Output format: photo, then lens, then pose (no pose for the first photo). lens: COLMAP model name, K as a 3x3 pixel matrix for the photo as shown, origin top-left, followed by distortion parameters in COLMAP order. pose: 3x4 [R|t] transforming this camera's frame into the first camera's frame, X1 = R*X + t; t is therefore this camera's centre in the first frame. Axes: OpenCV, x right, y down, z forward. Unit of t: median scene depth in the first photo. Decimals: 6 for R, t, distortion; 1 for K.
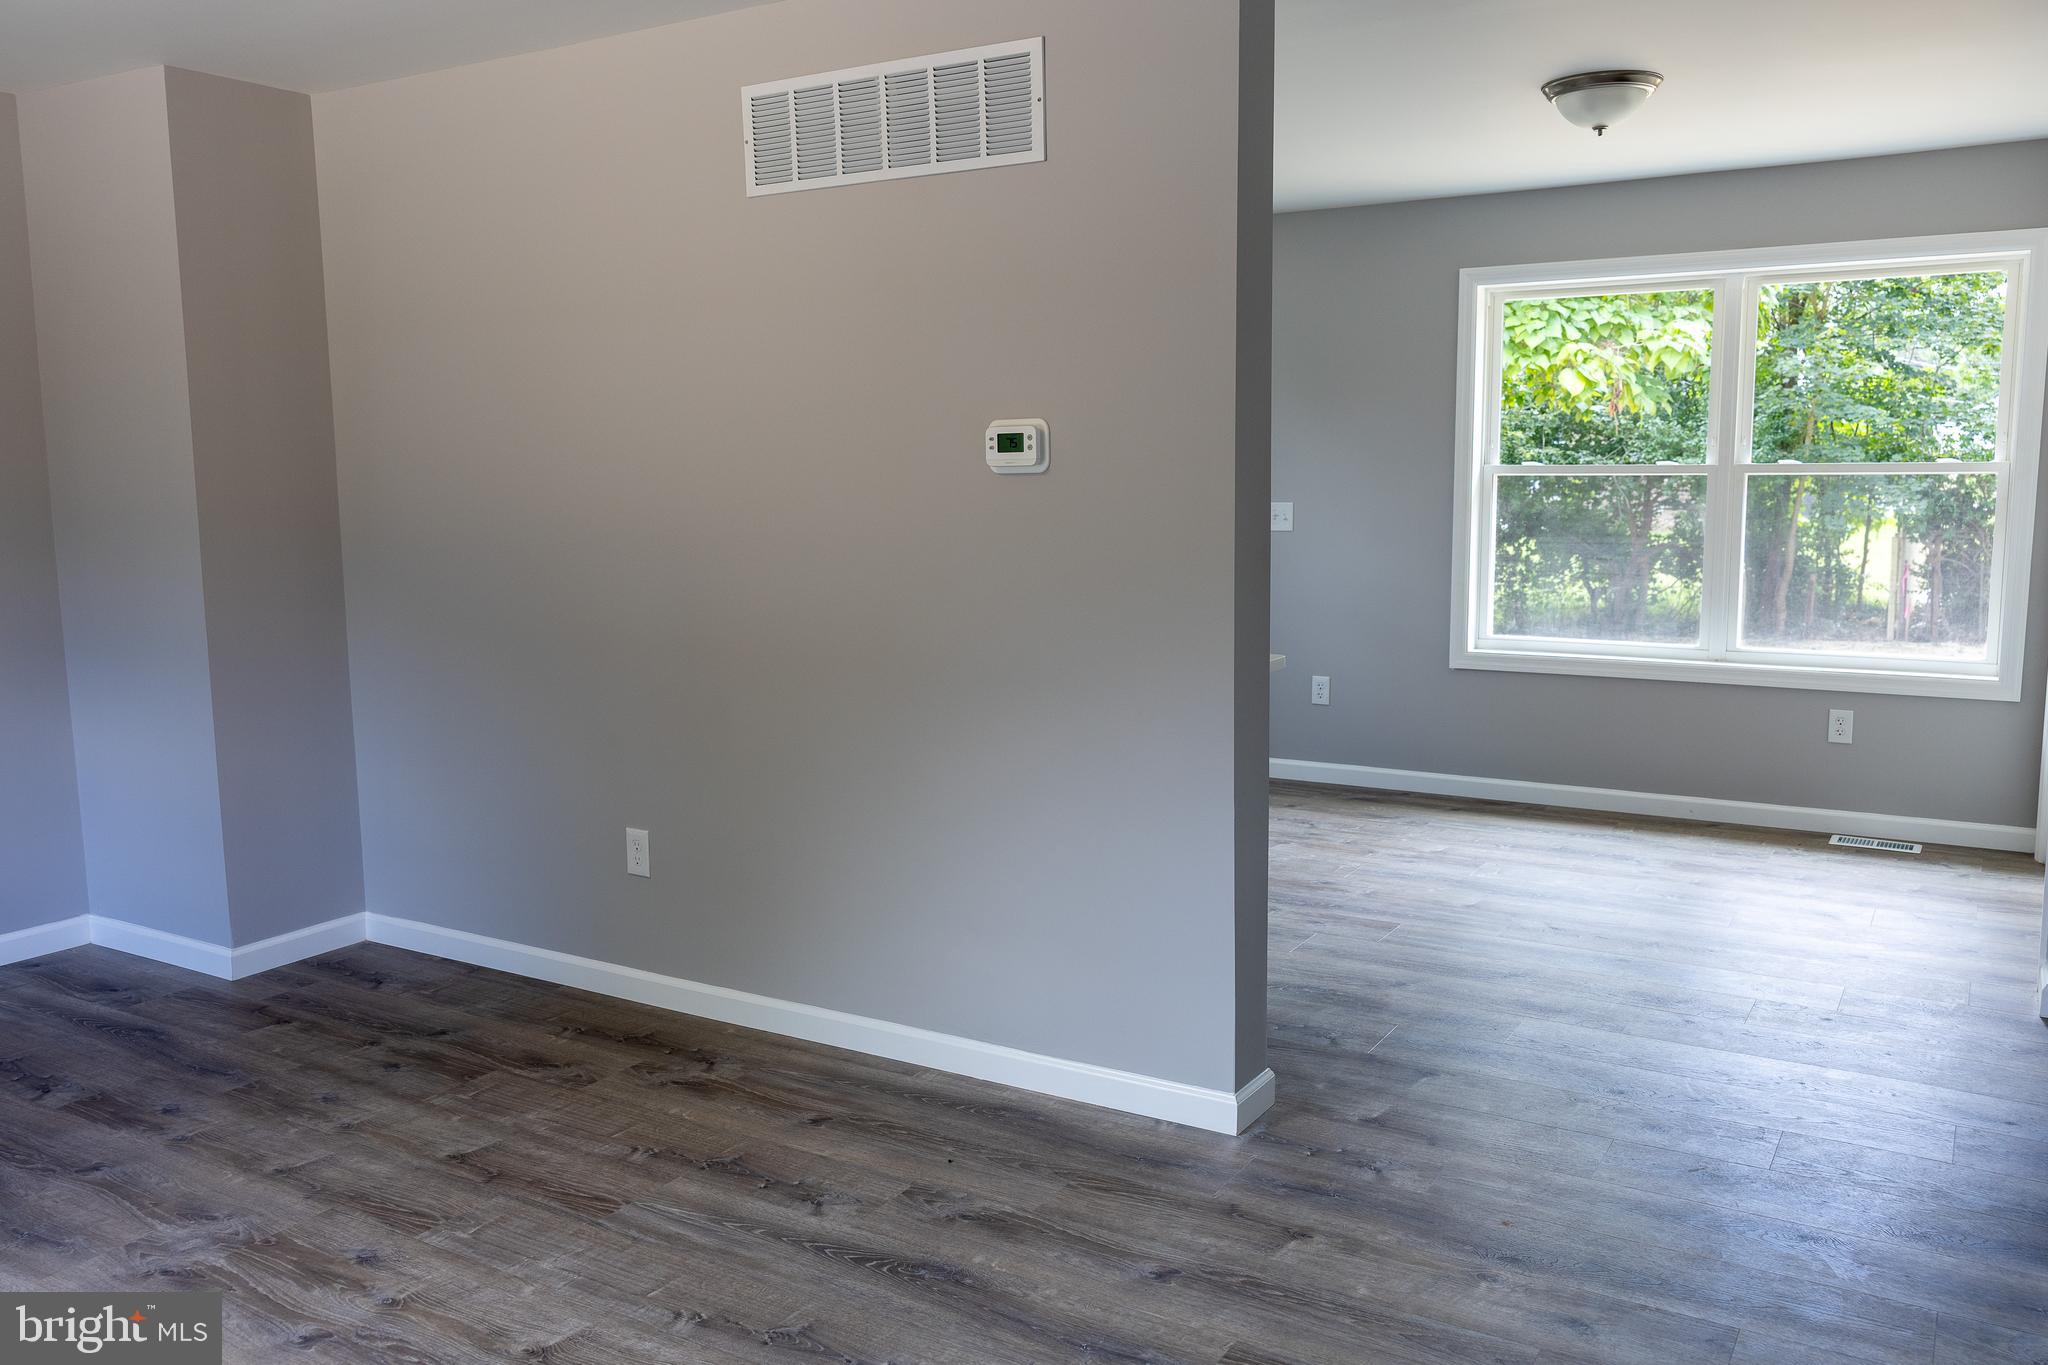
lens RADIAL K [[1608.3, 0, 1024.0], [0, 1608.3, 682.5], [0, 0, 1]] dist [0.004830, 0.000771]
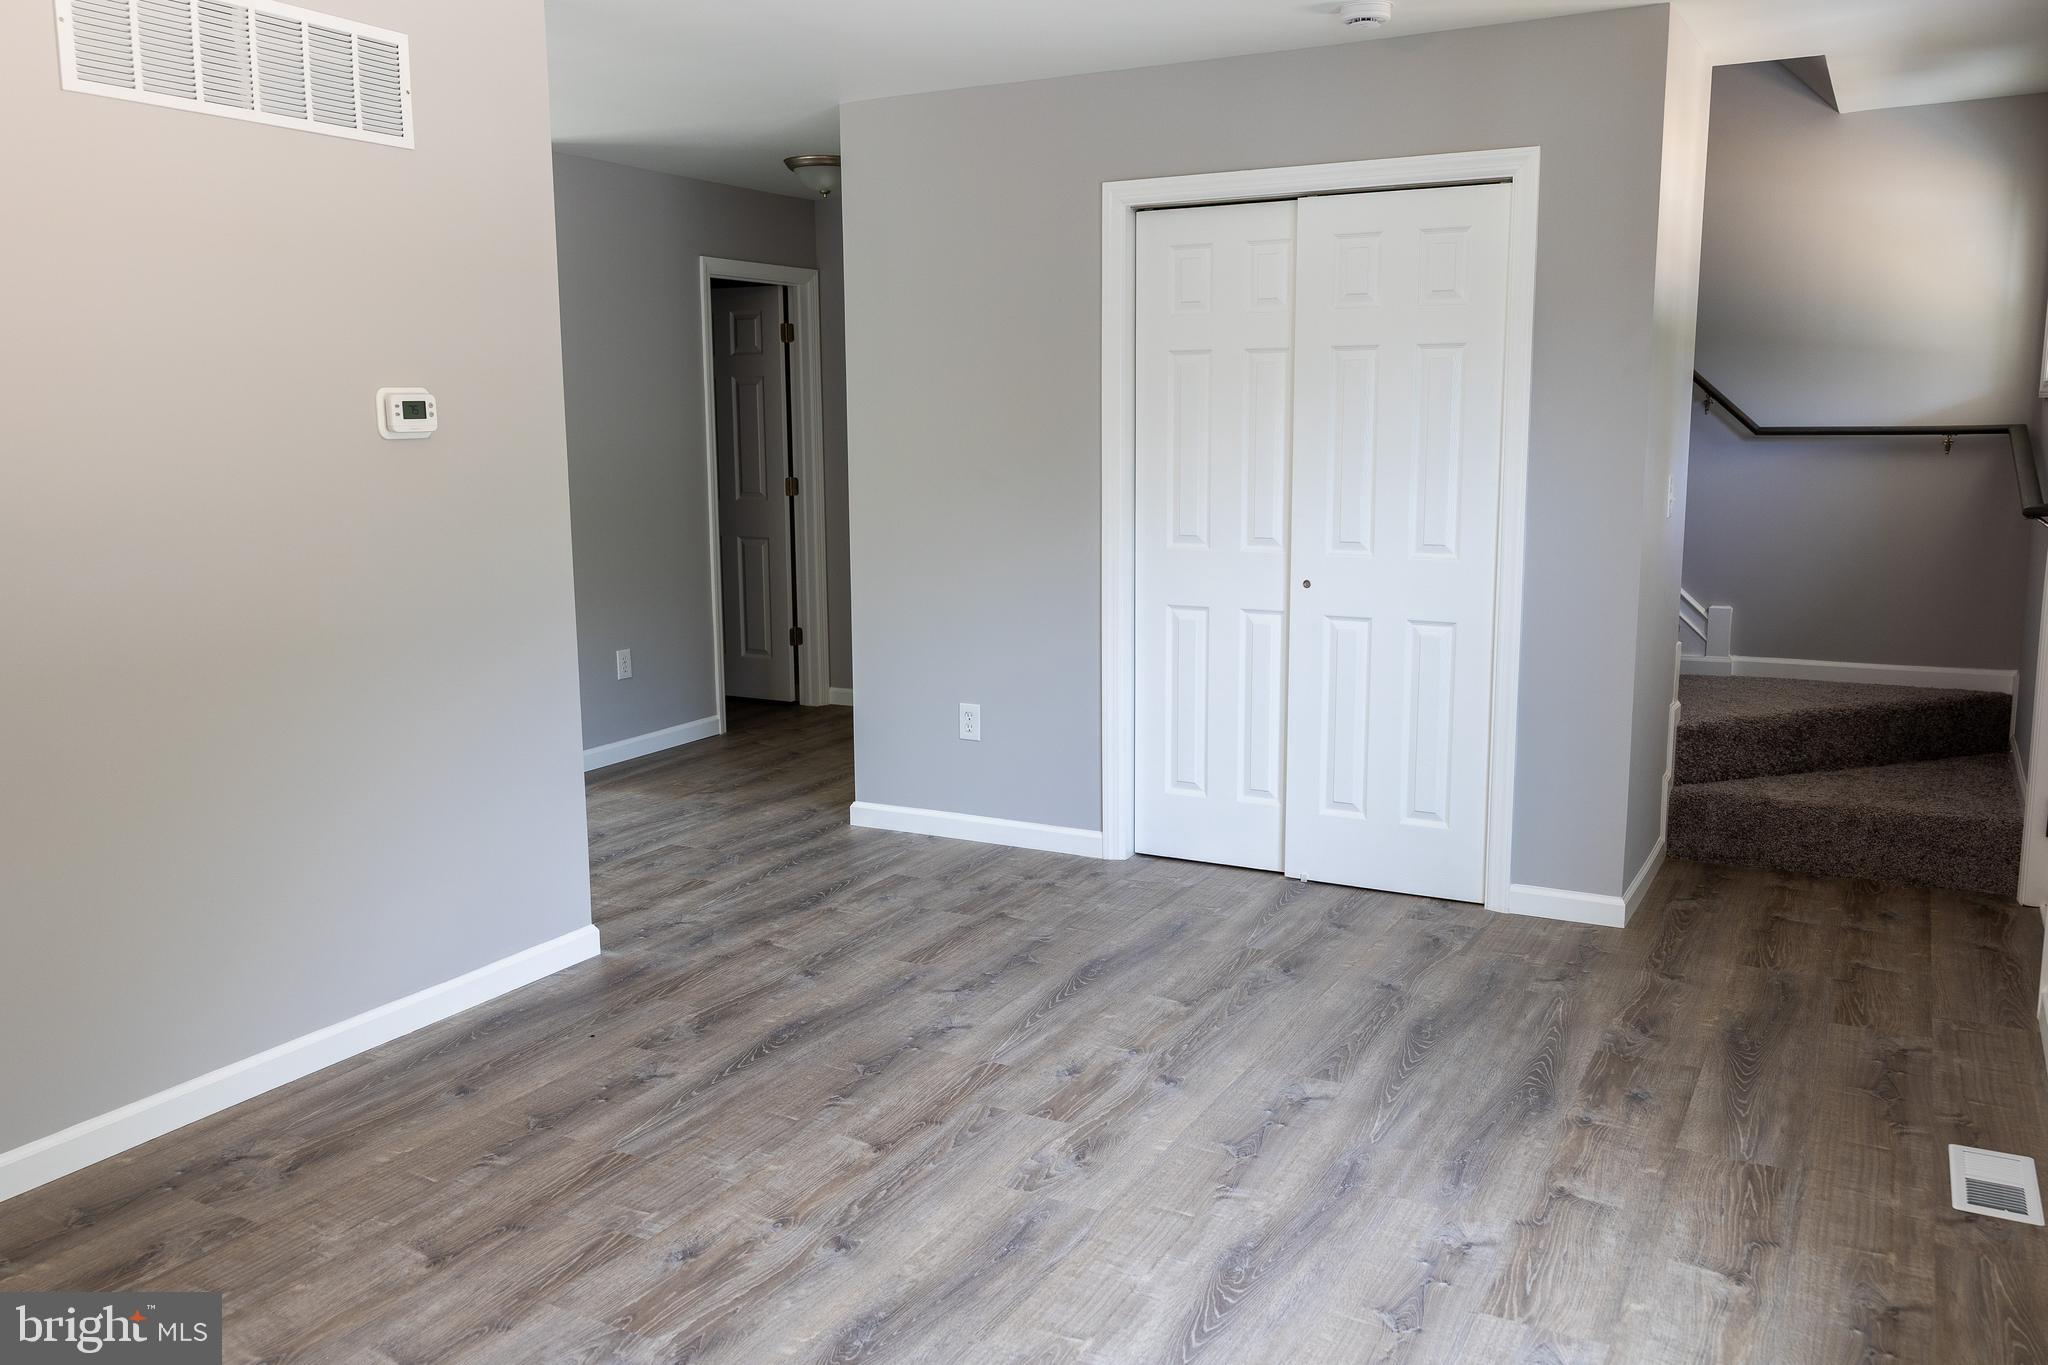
lens RADIAL K [[1669.4, 0, 1024.0], [0, 1669.4, 682.5], [0, 0, 1]] dist [0.019168, 0.005525]
pose [[-0.054519, -0.148895, 0.987349, -1.187987], [0.141364, 0.977709, 0.155247, -0.090528], [-0.988455, 0.148039, -0.032256, 0.685278]]
